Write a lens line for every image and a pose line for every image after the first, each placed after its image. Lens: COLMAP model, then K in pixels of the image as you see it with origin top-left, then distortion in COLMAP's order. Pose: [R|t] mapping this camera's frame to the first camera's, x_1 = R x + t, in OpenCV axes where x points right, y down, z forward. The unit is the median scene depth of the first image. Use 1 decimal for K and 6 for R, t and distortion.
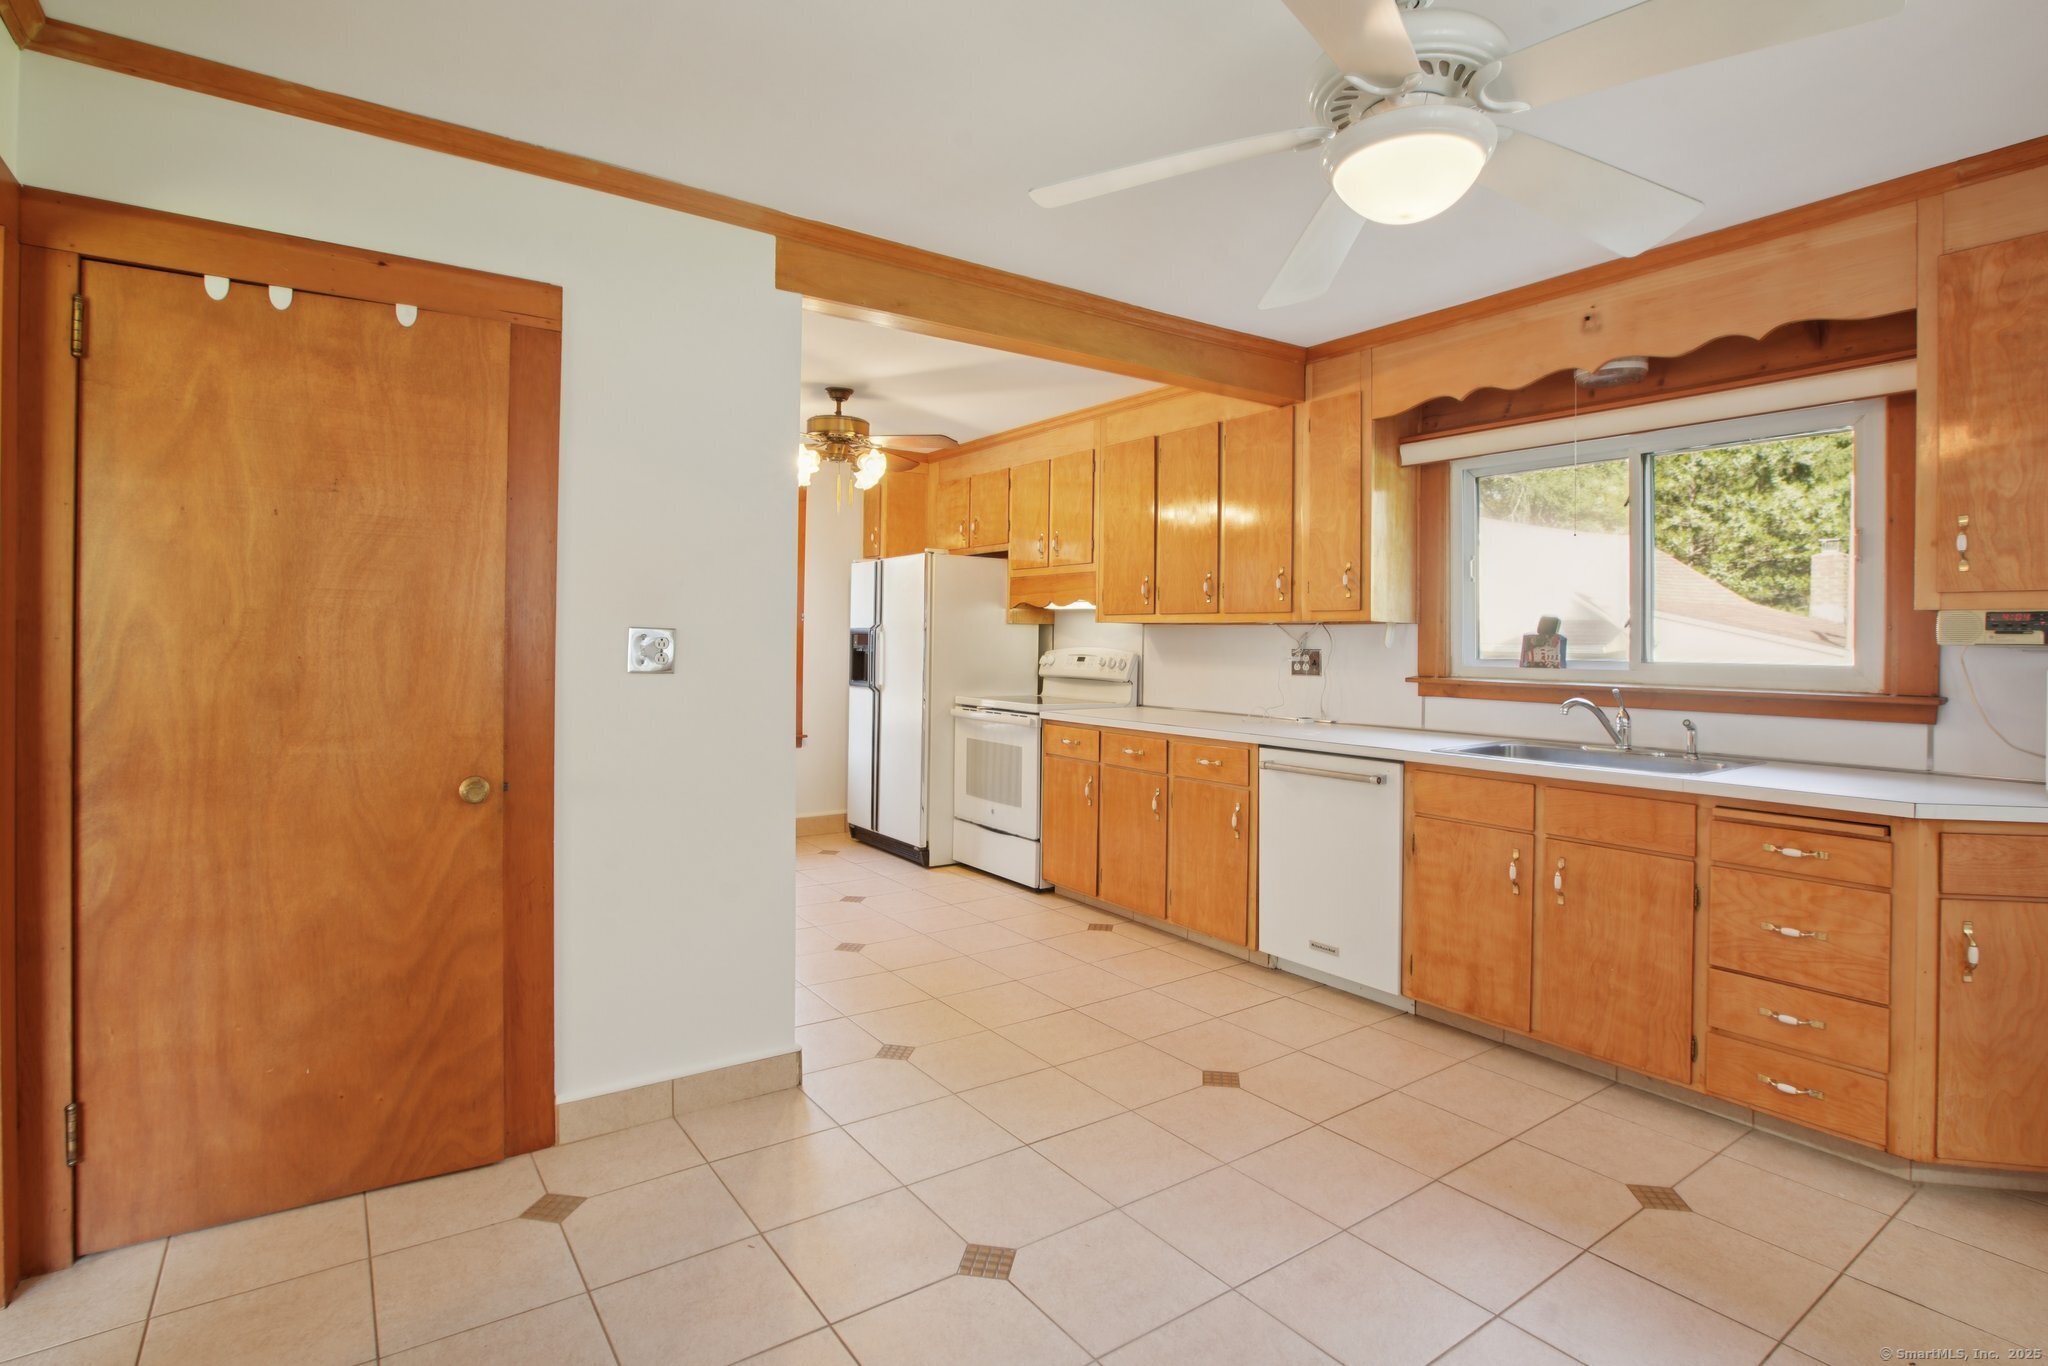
lens RADIAL K [[1014.9, 0, 1026.0], [0, 1014.9, 644.4], [0, 0, 1]] dist [-0.024807, 0.000421]
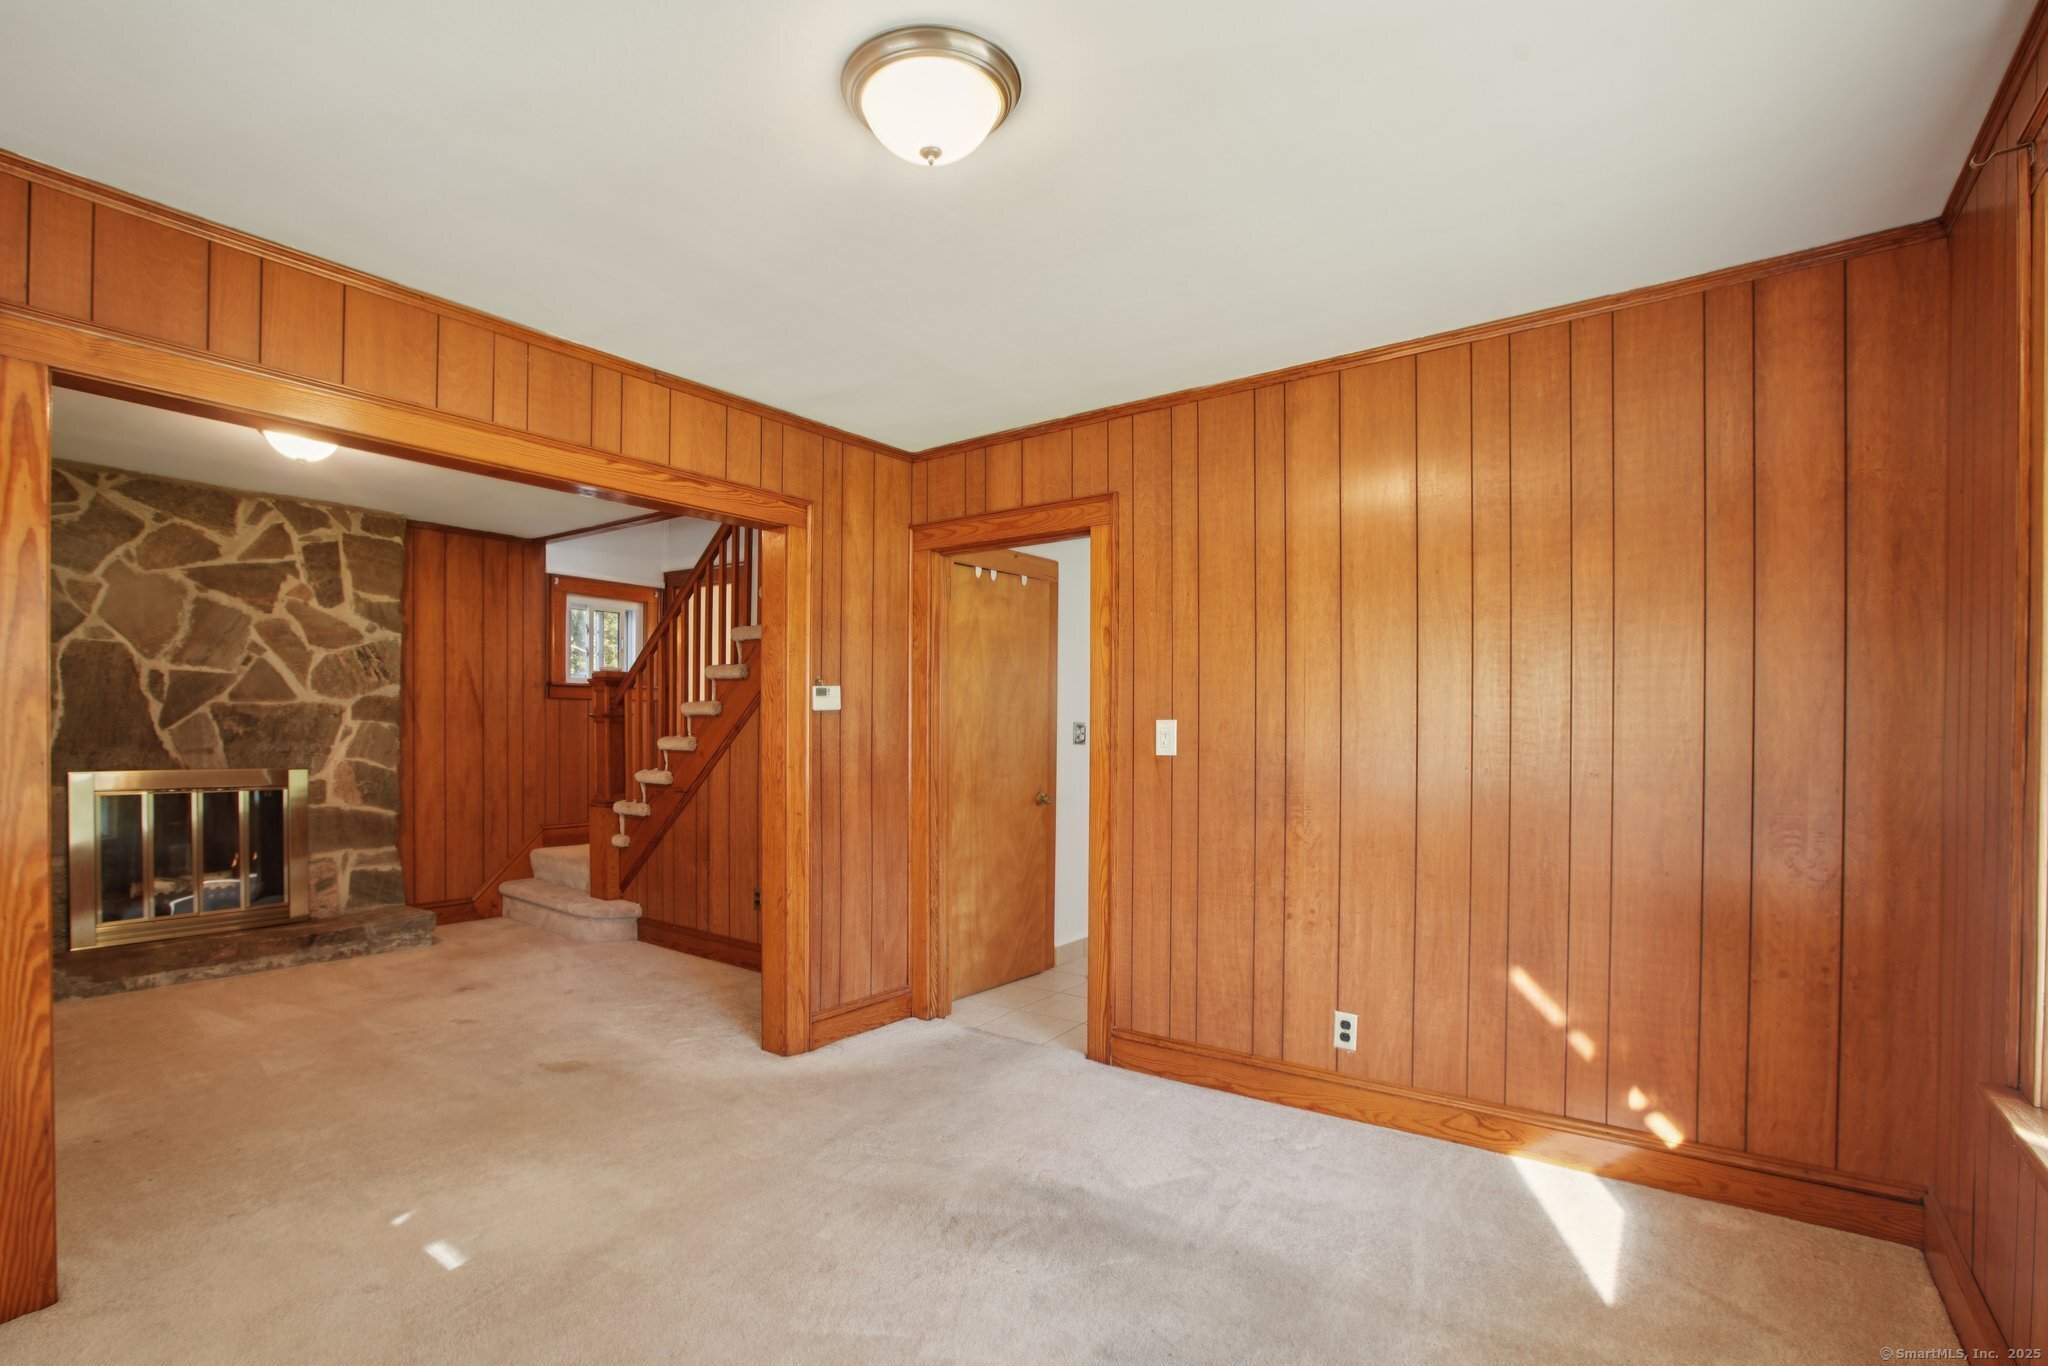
lens RADIAL K [[972.3, 0, 991.0], [0, 972.3, 738.0], [0, 0, 1]] dist [-0.056977, 0.021571]
pose [[0.951483, -0.013849, 0.307389, -0.889103], [0.009854, 0.999846, 0.014545, -0.011431], [-0.307543, -0.010811, 0.951473, -0.656777]]
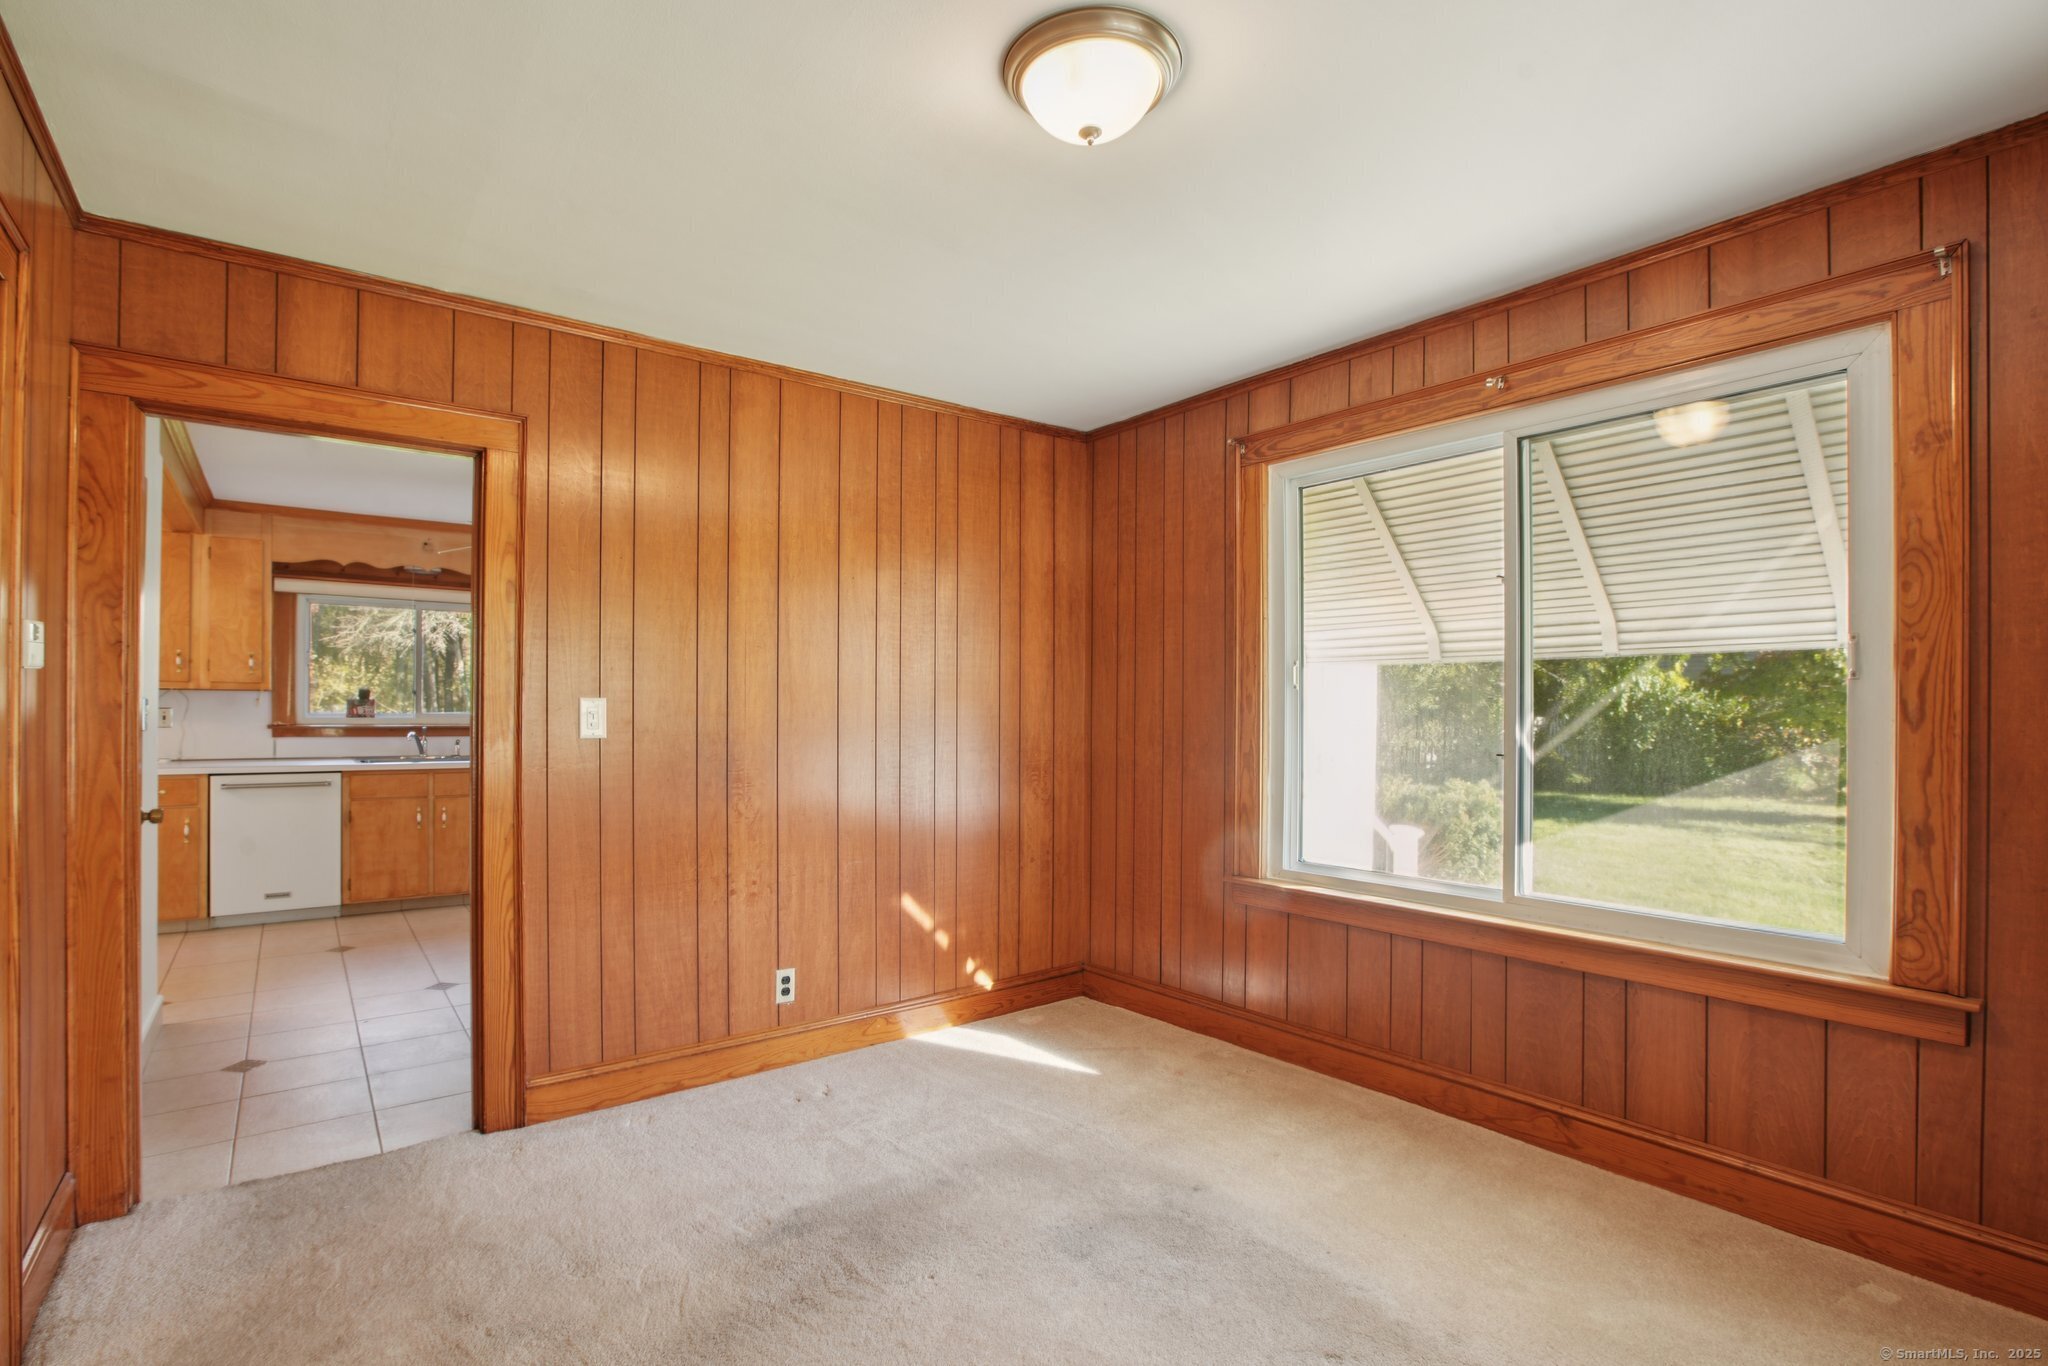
lens RADIAL K [[939.1, 0, 992.2], [0, 939.1, 713.8], [0, 0, 1]] dist [-0.052098, 0.020358]
pose [[-0.018184, -0.014448, 0.999730, -1.247857], [-0.004636, 0.999886, 0.014365, -0.013140], [-0.999824, -0.004374, -0.018249, -0.105559]]
